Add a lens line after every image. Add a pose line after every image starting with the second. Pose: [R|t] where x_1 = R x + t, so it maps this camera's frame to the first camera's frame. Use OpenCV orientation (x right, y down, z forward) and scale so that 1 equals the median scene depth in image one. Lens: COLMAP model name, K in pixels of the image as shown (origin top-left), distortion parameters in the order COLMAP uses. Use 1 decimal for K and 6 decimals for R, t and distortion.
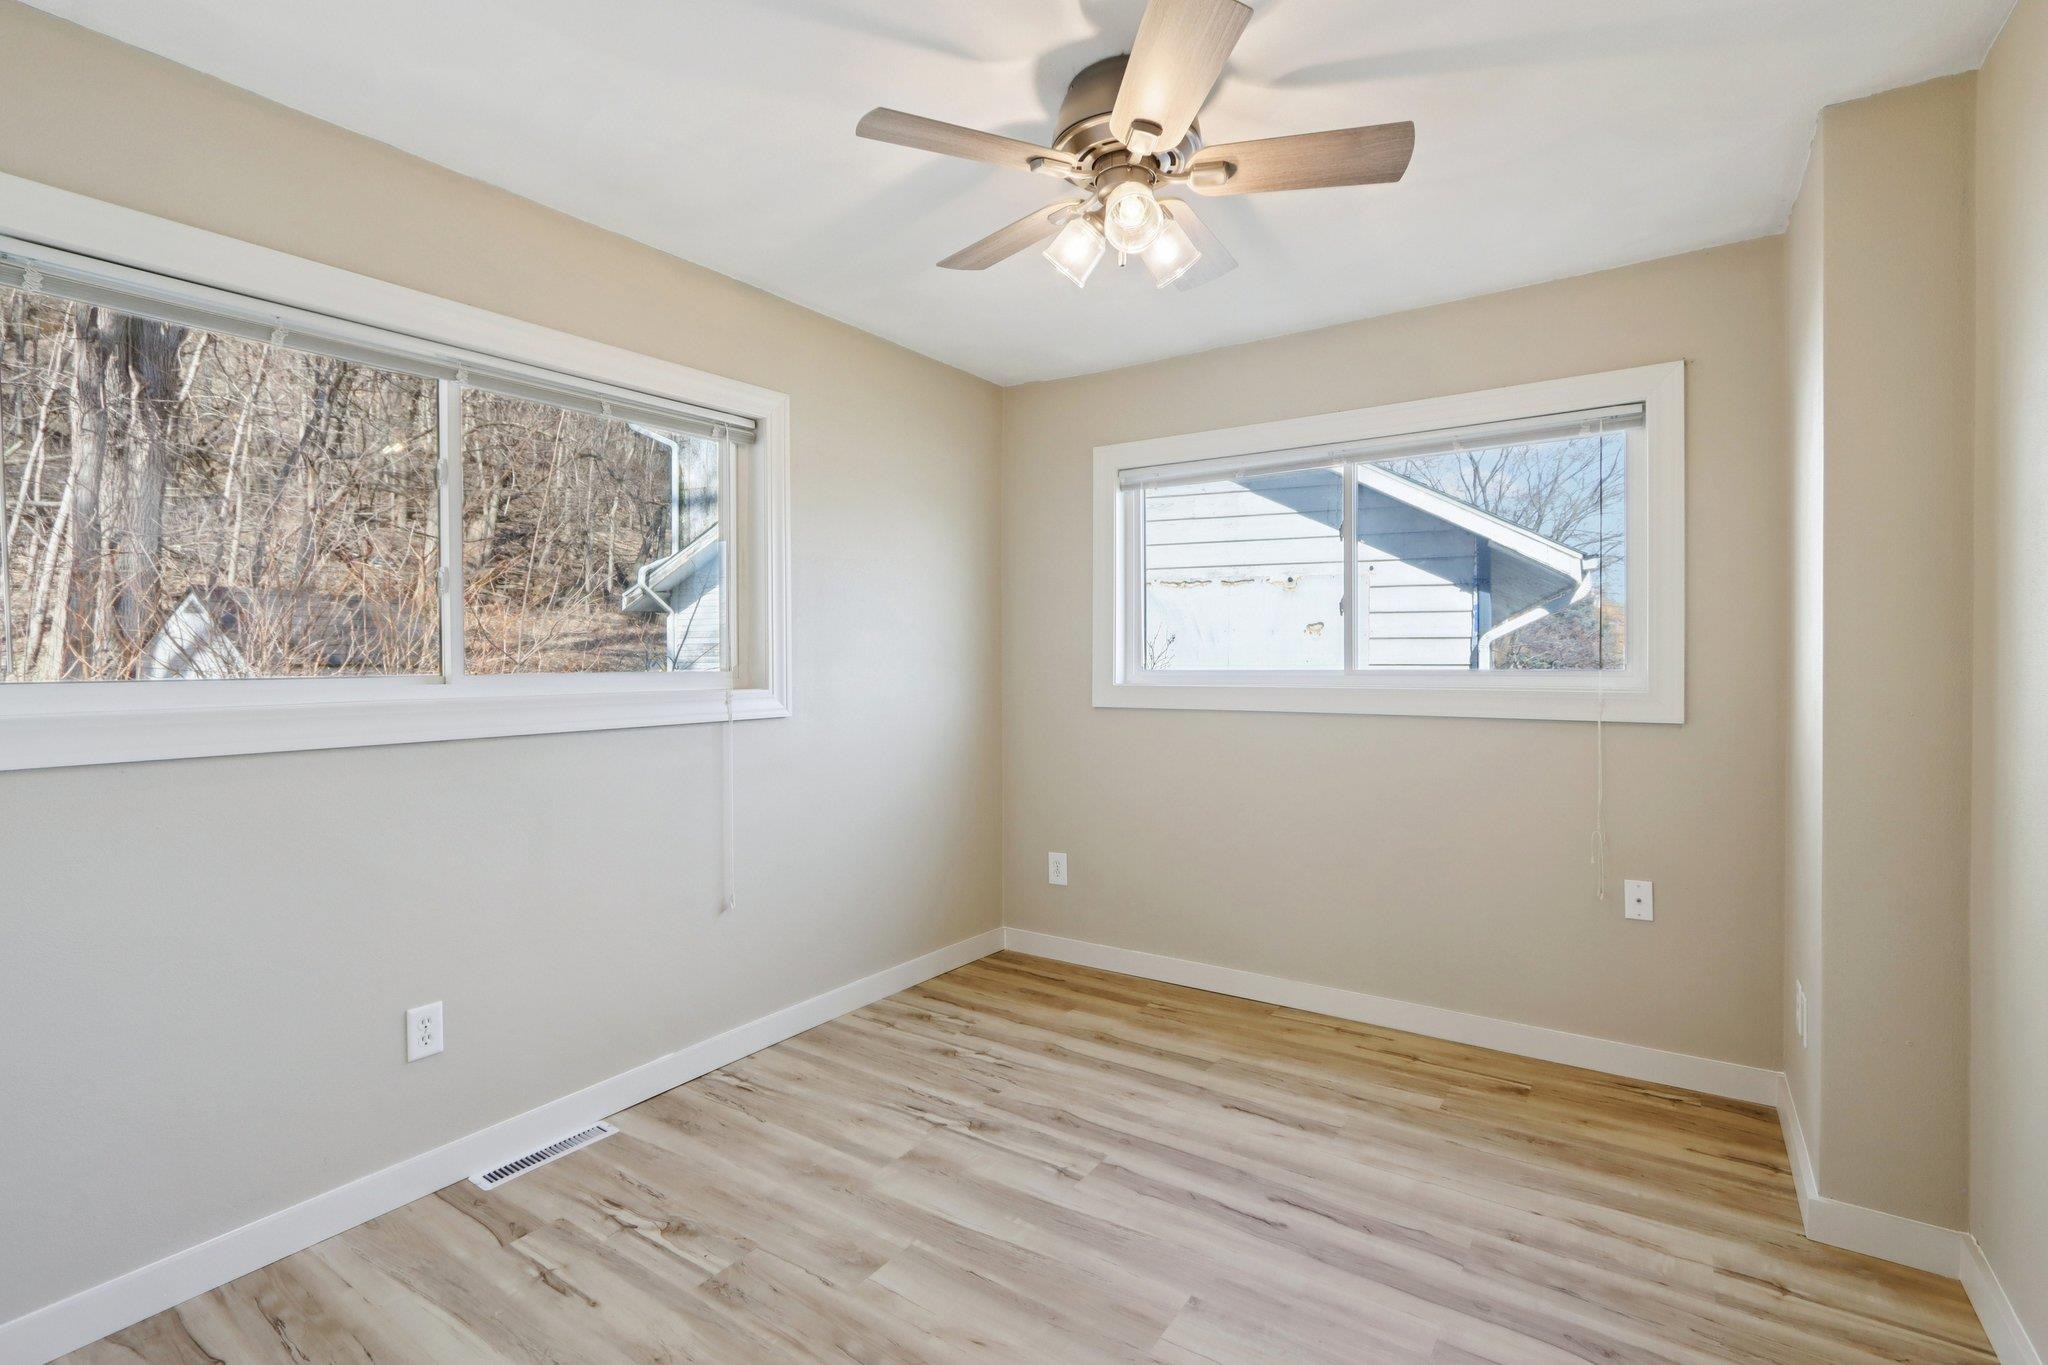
lens RADIAL K [[946.1, 0, 1024.0], [0, 946.1, 682.5], [0, 0, 1]] dist [-0.001650, -0.000110]
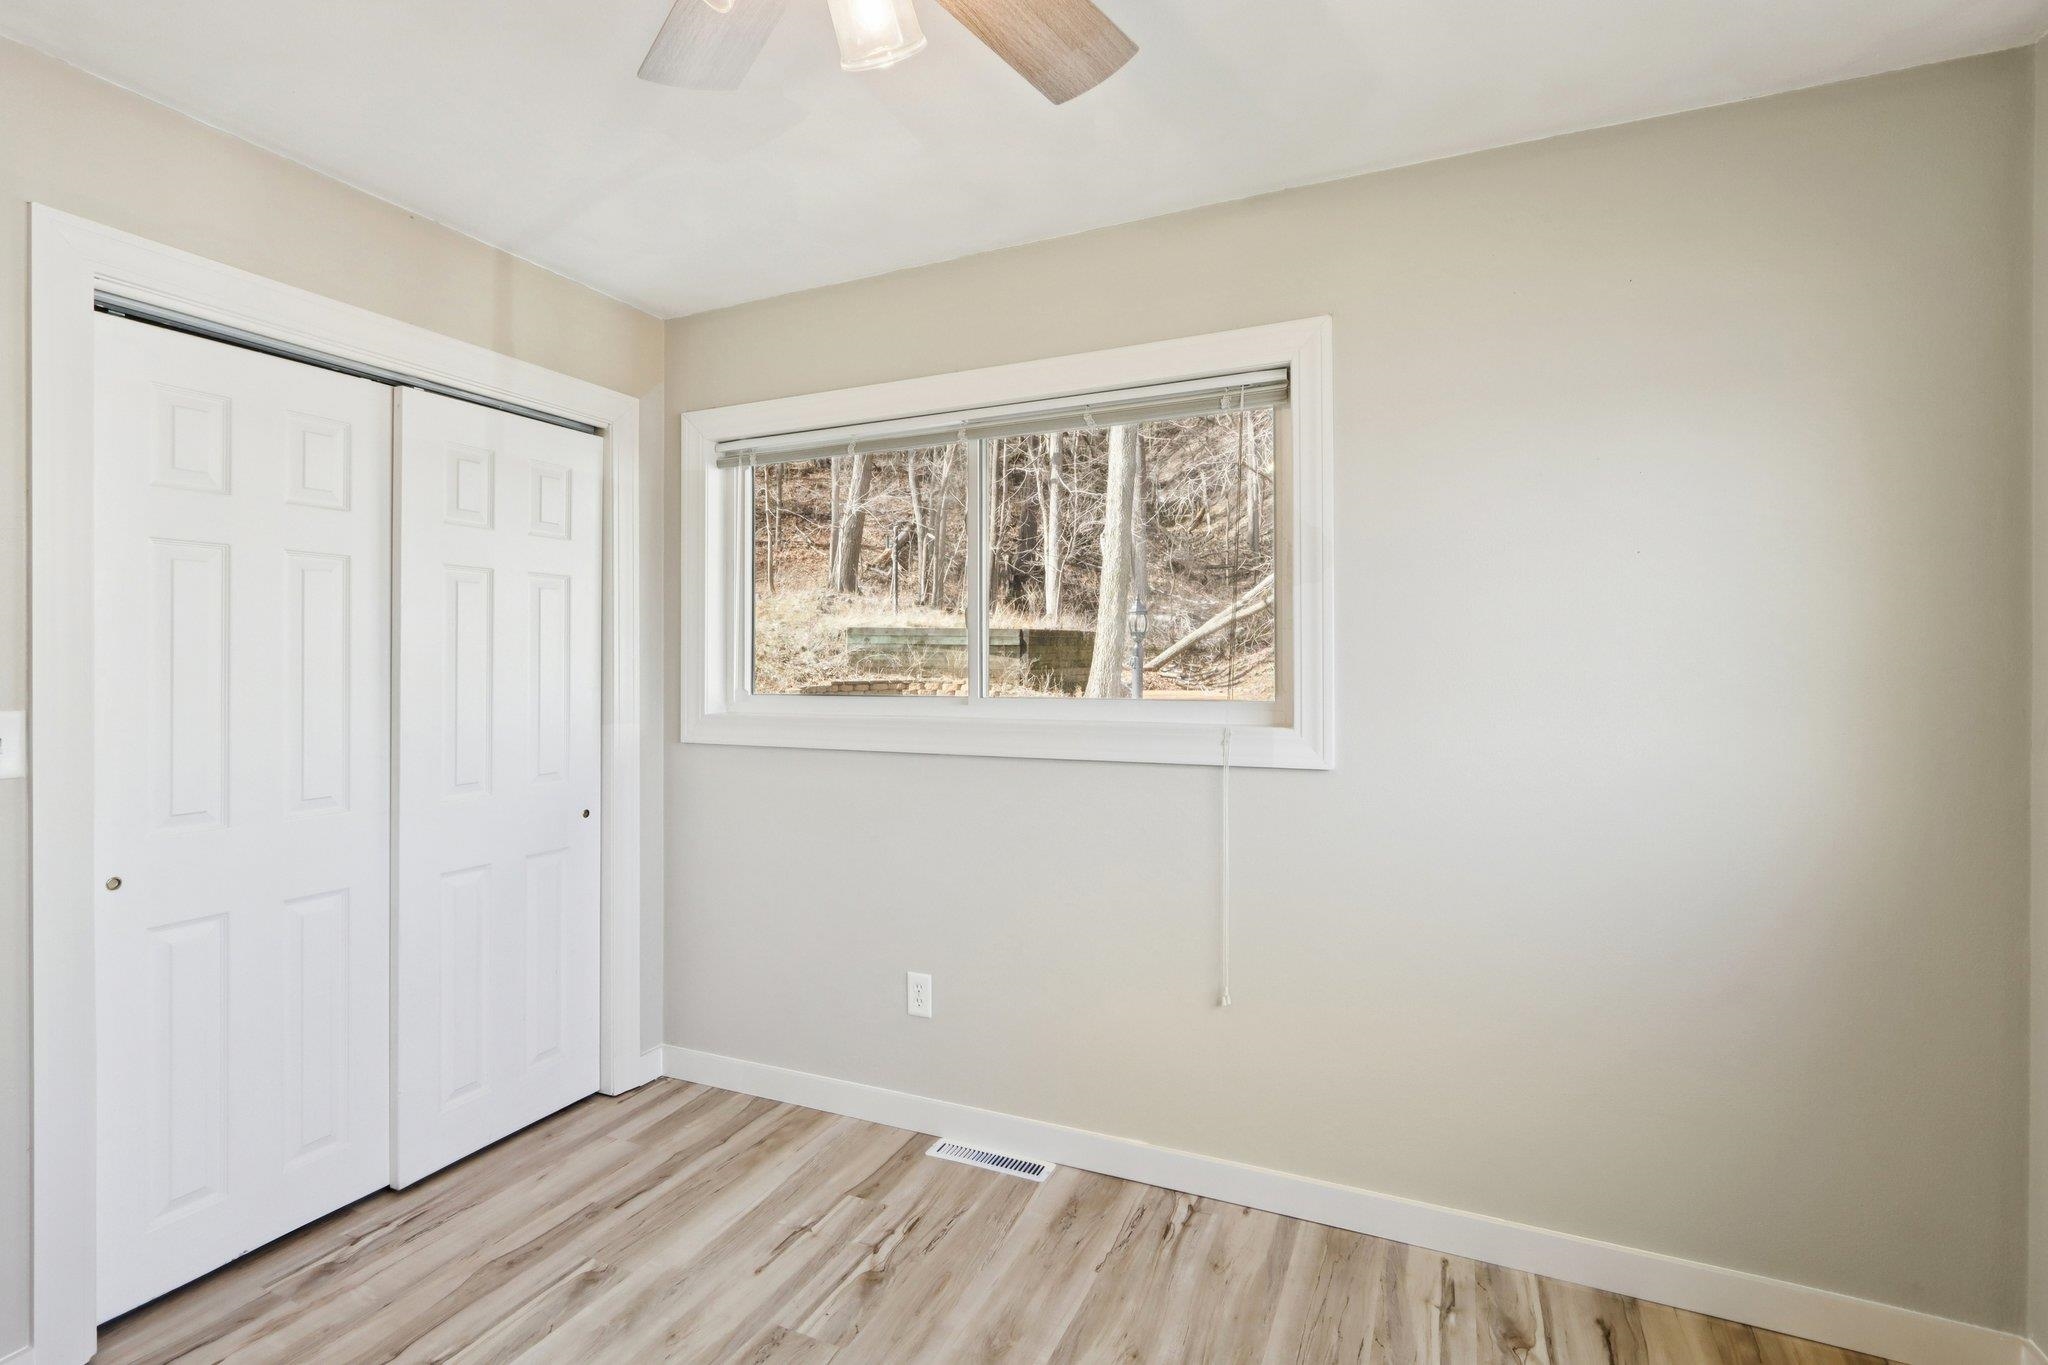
lens RADIAL K [[948.7, 0, 1024.0], [0, 948.7, 682.5], [0, 0, 1]] dist [0.000189, -0.000554]
pose [[0.174863, 0.010894, -0.984532, 0.497031], [-0.024703, 0.999673, 0.006674, -0.033791], [0.984283, 0.023154, 0.175075, 0.793576]]
